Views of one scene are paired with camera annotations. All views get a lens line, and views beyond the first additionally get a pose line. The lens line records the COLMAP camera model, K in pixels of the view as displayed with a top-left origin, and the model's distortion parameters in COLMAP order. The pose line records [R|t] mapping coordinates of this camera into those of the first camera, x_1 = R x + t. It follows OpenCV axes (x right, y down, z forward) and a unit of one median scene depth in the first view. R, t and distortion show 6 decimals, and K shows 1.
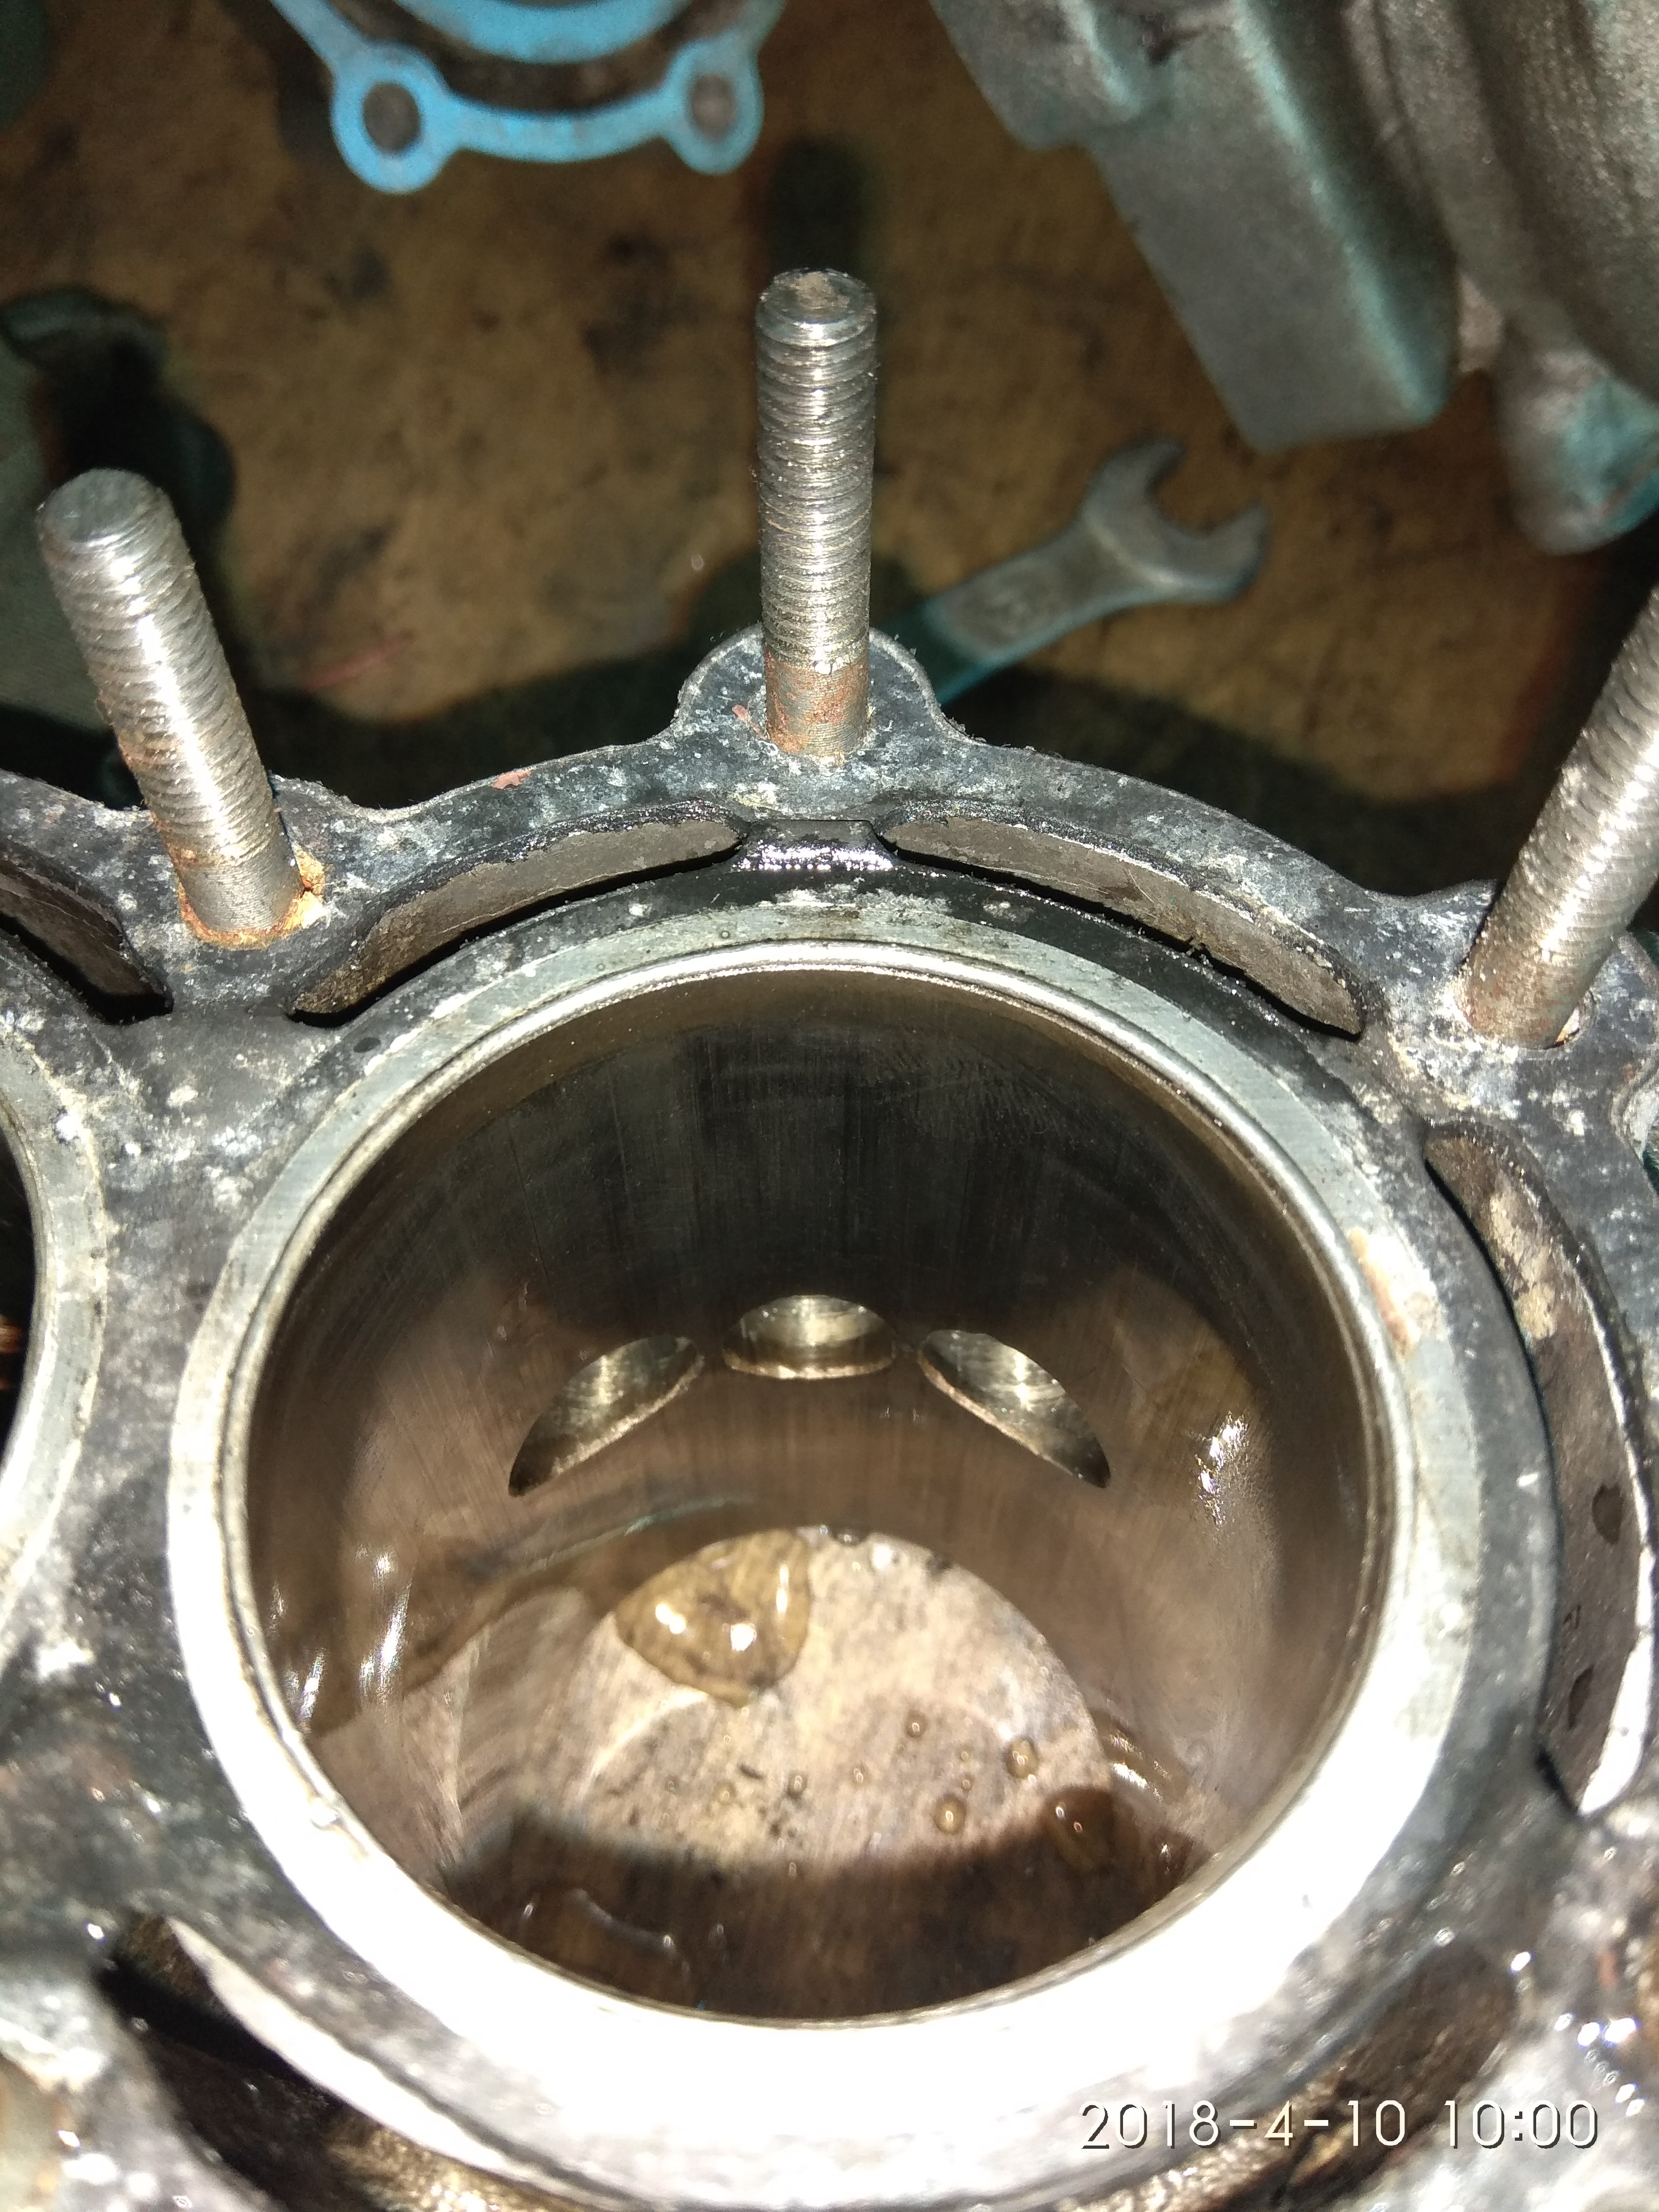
lens RADIAL K [[1716.9, 0, 844.2], [0, 1716.9, 1103.2], [0, 0, 1]] dist [0.124505, -0.249952]
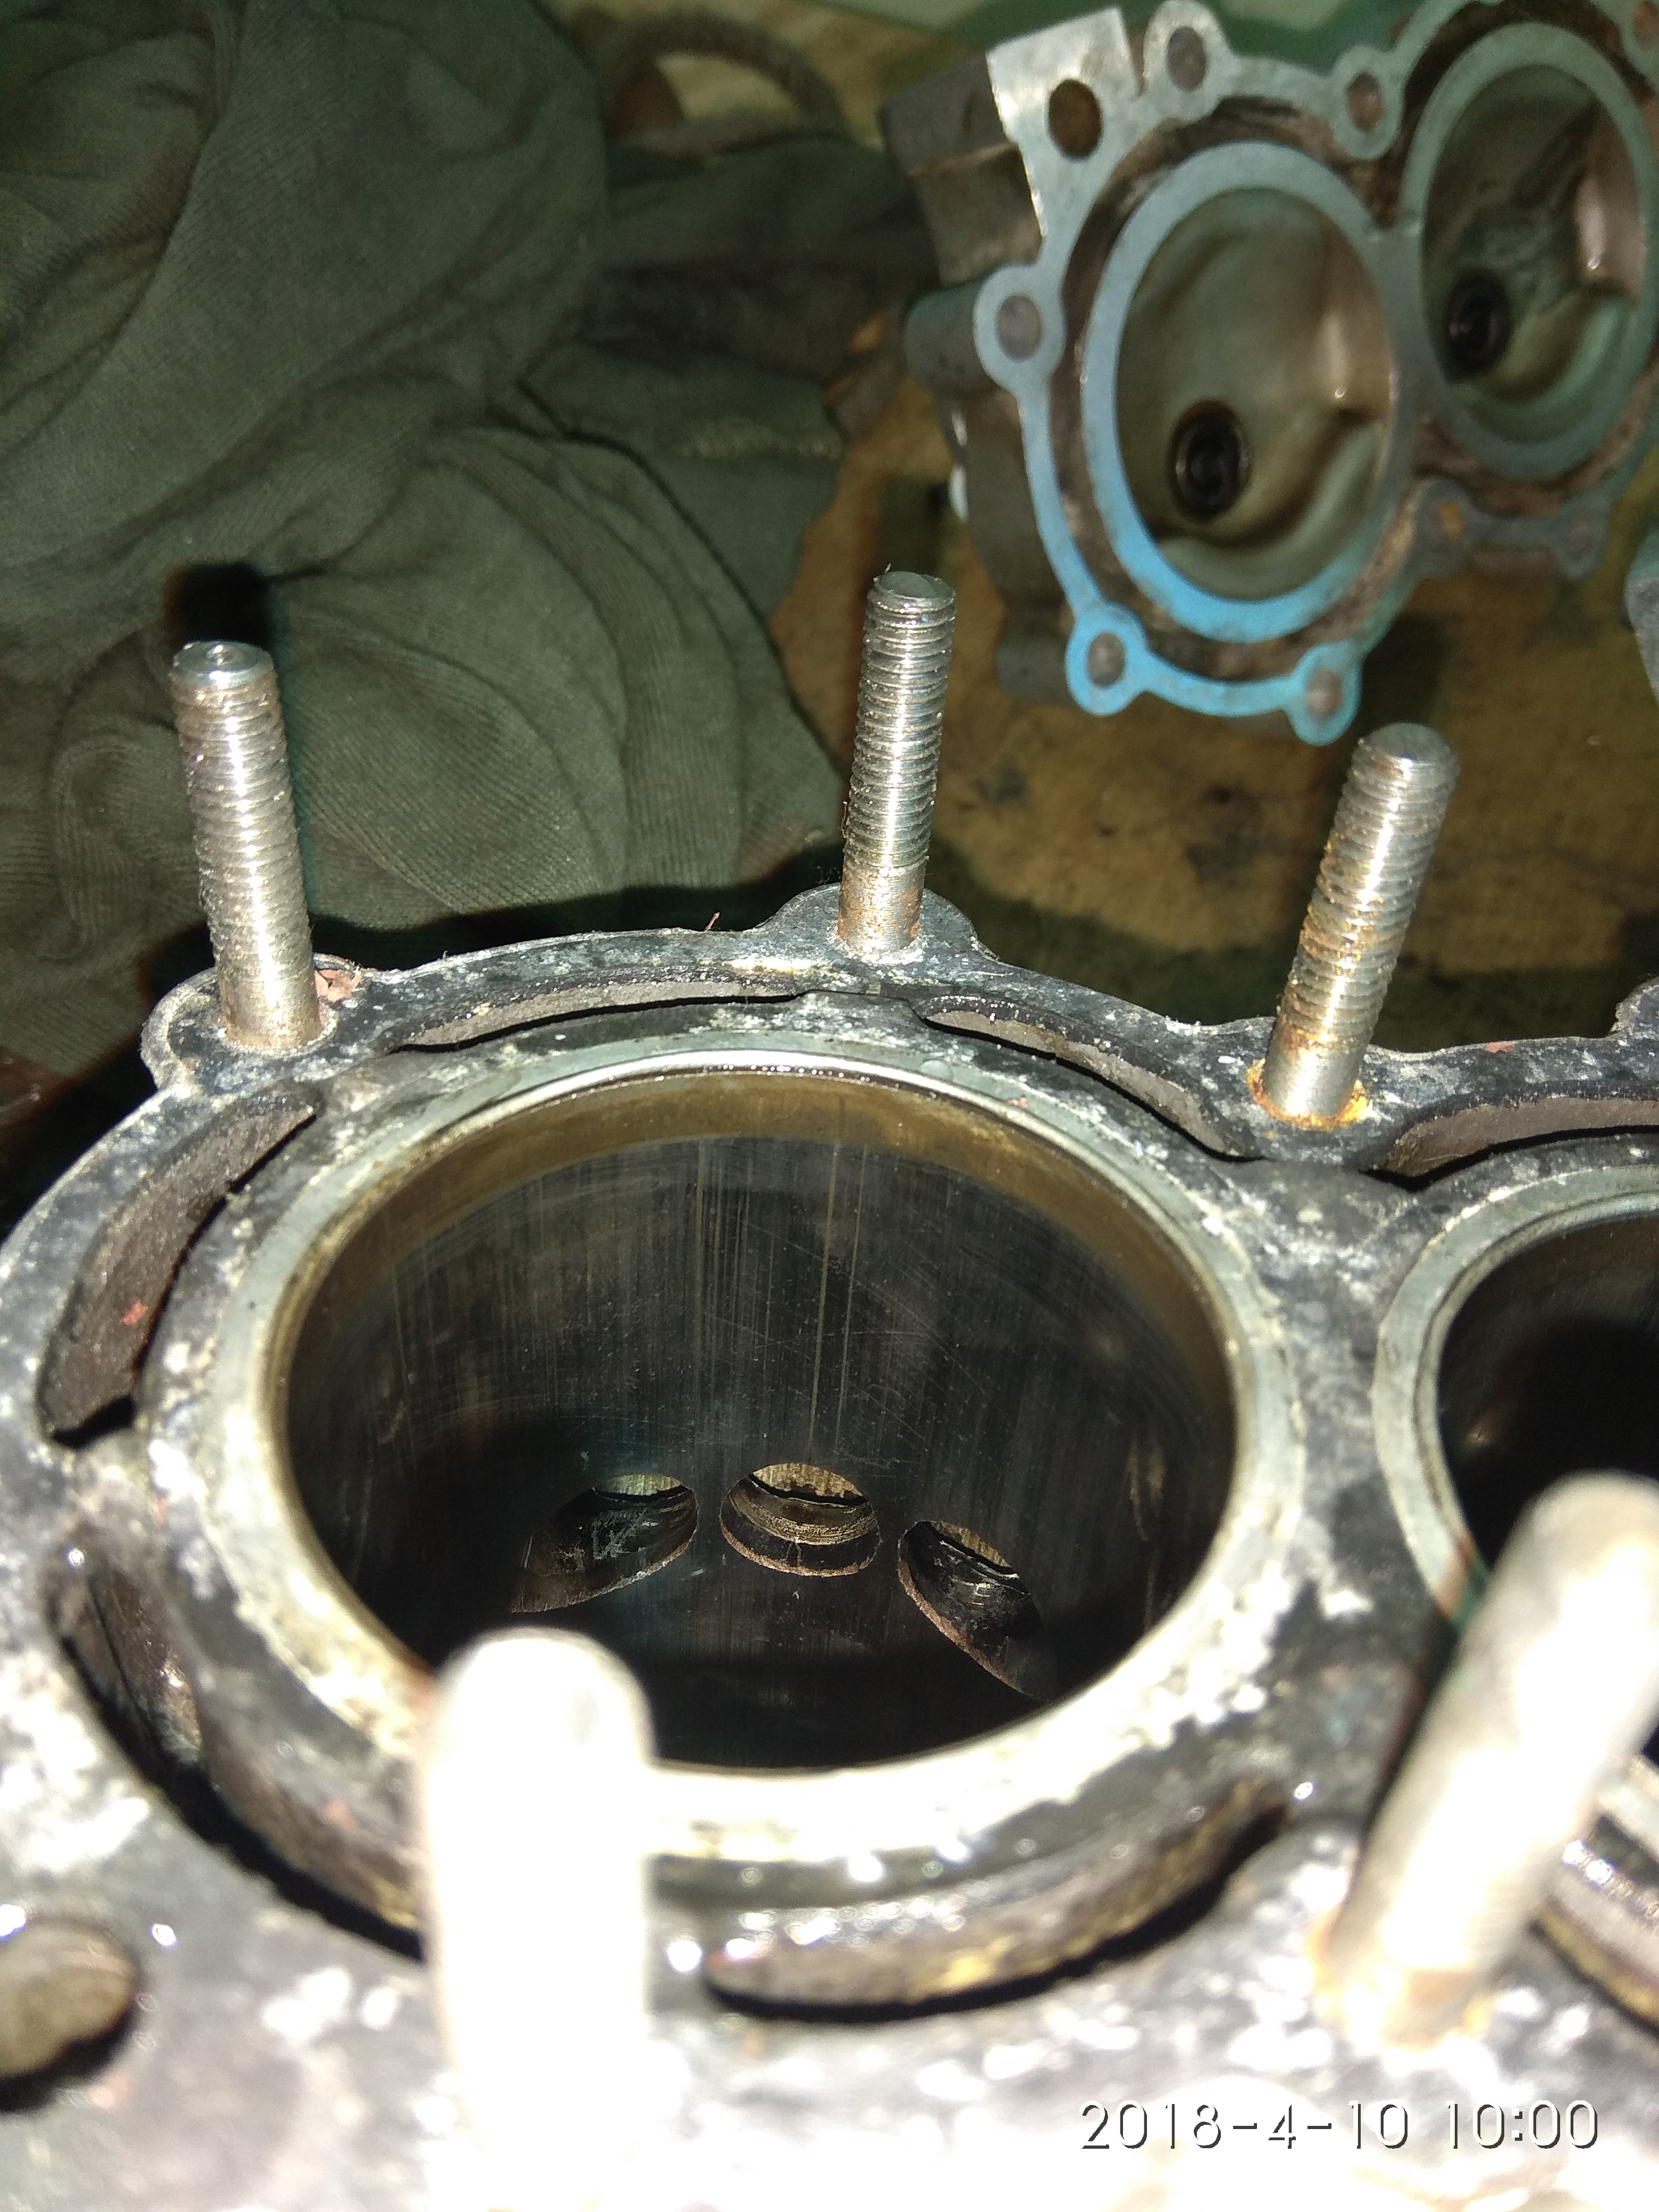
lens RADIAL K [[1716.9, 0, 844.2], [0, 1716.9, 1103.2], [0, 0, 1]] dist [0.124505, -0.249952]
pose [[0.983932, 0.146600, -0.101916, -0.545462], [-0.172291, 0.929341, -0.326559, 0.344039], [0.046841, 0.338871, 0.939666, -0.156254]]
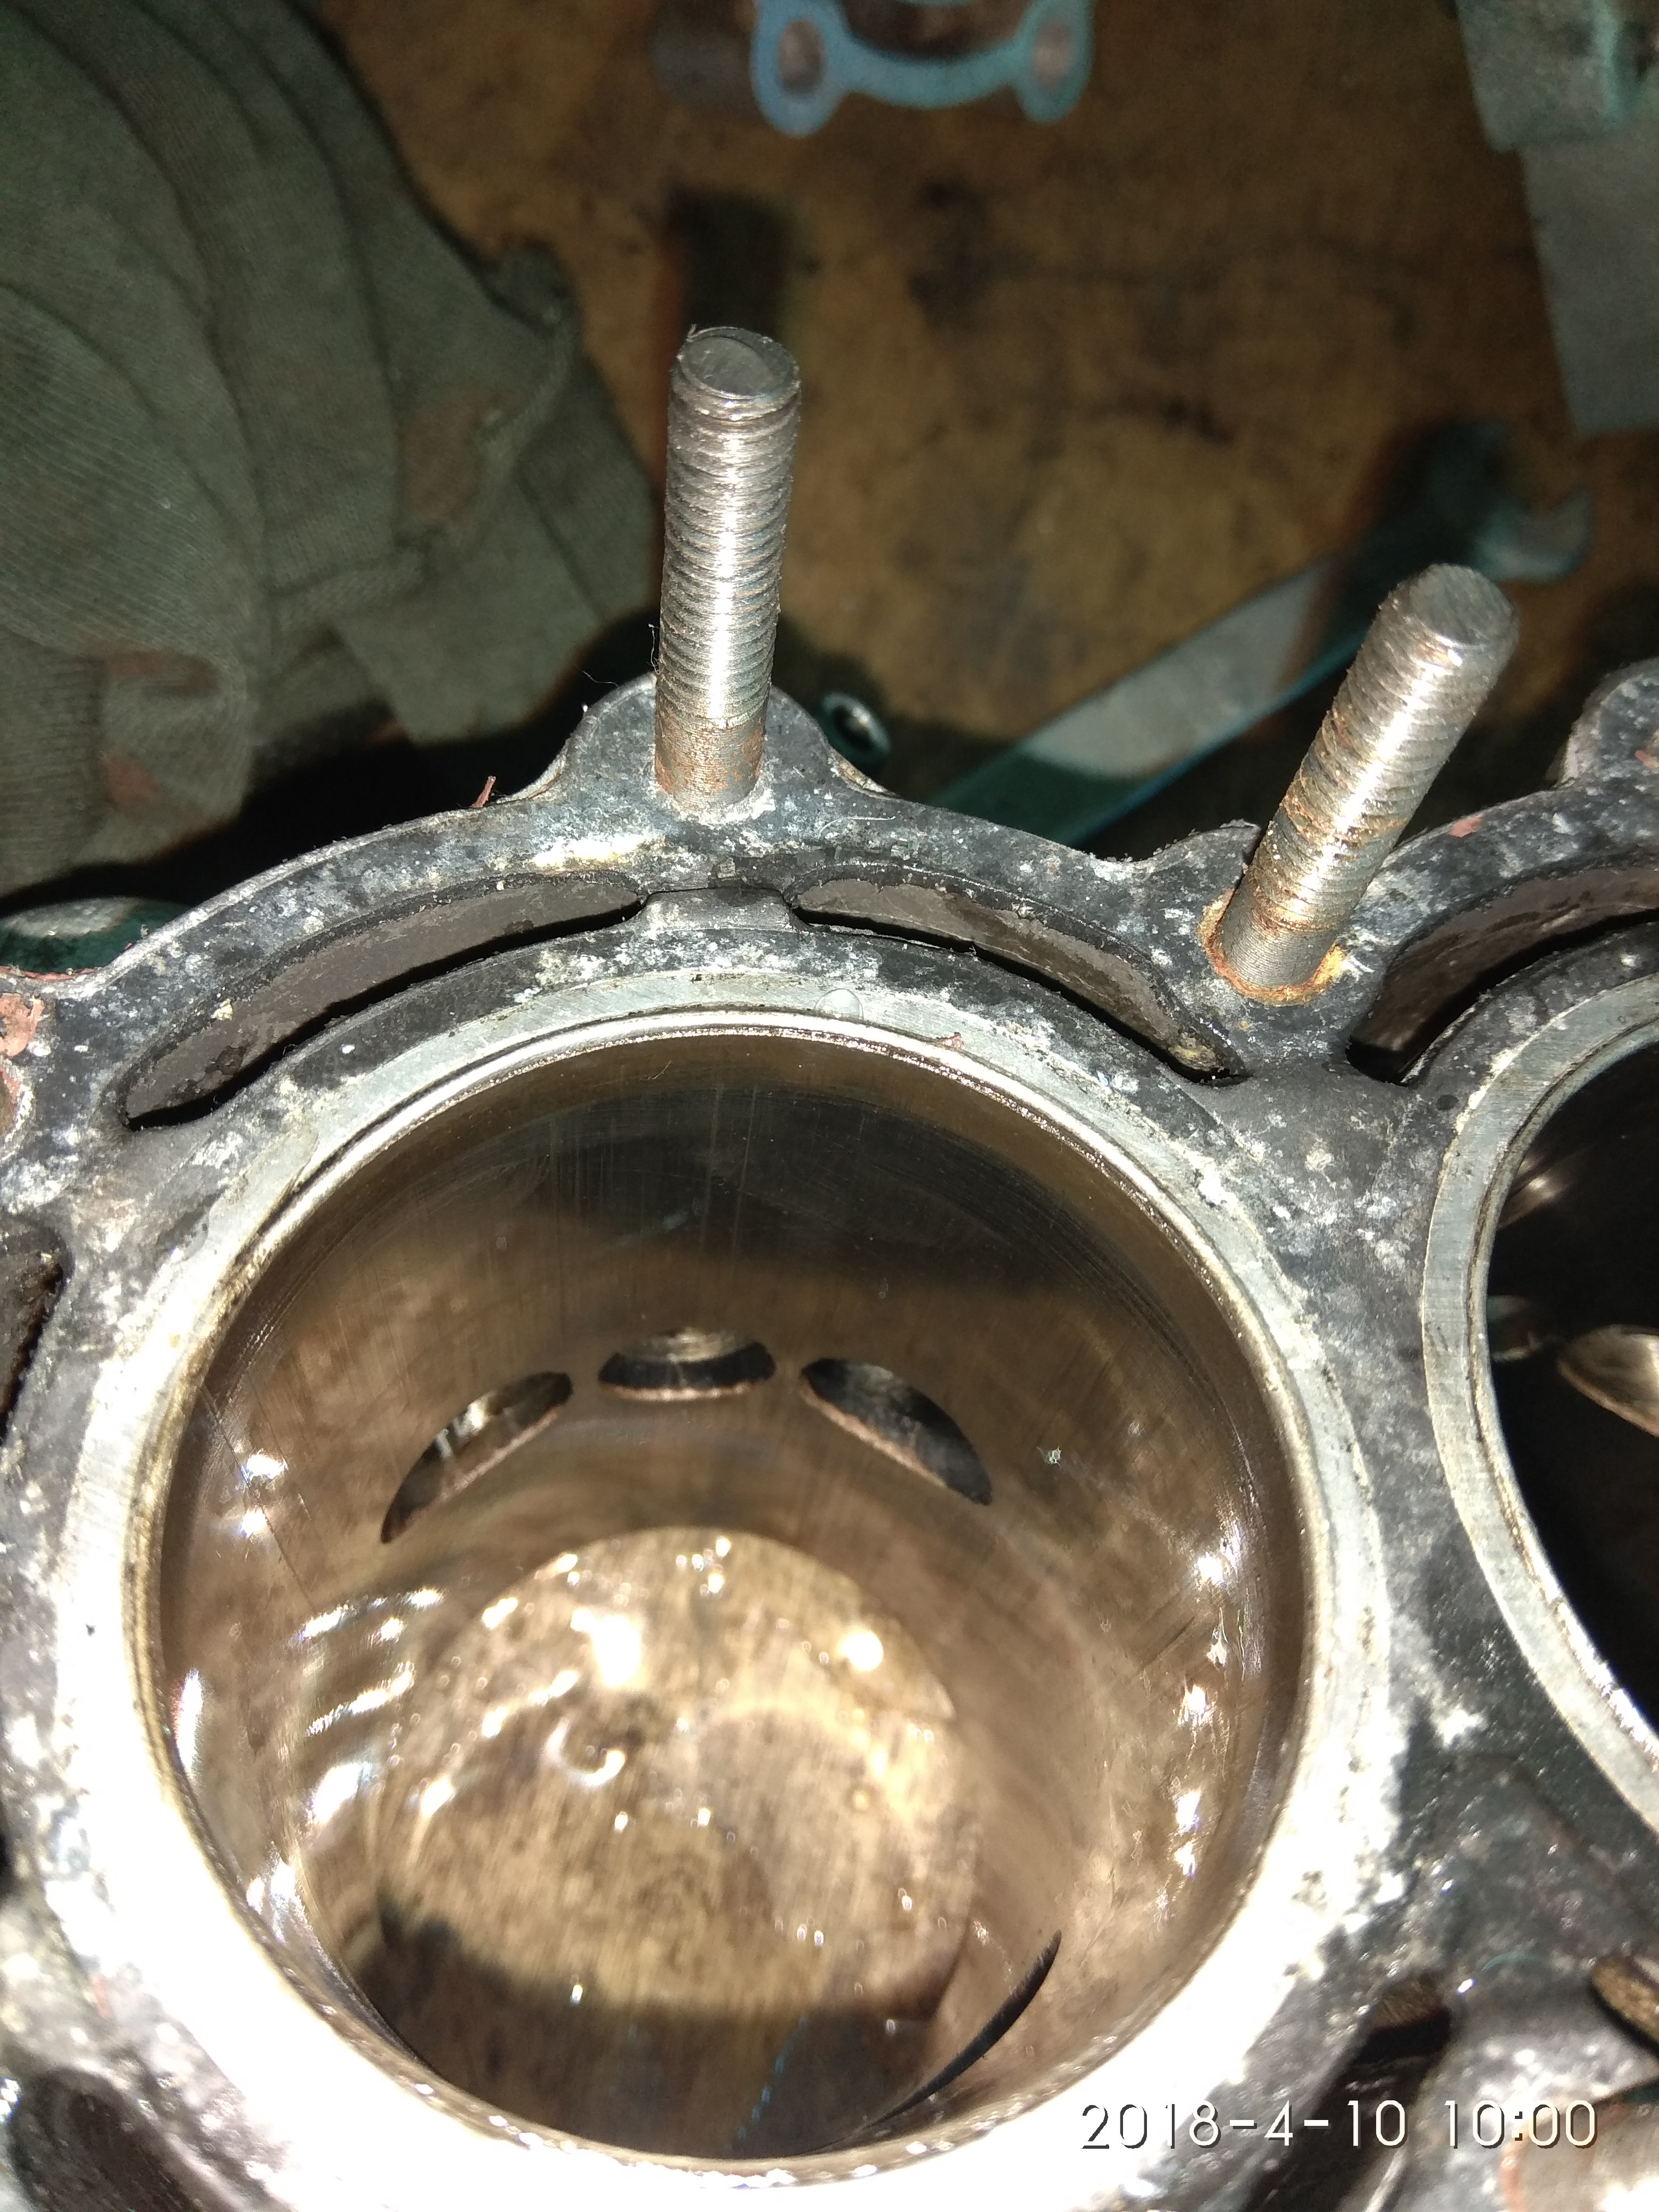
lens RADIAL K [[1750.7, 0, 841.4], [0, 1750.7, 1085.5], [0, 0, 1]] dist [0.126604, -0.280977]
pose [[0.992170, -0.010183, 0.124477, -0.733223], [0.004549, 0.998956, 0.045461, -0.089476], [-0.124809, -0.044539, 0.991181, 0.003536]]
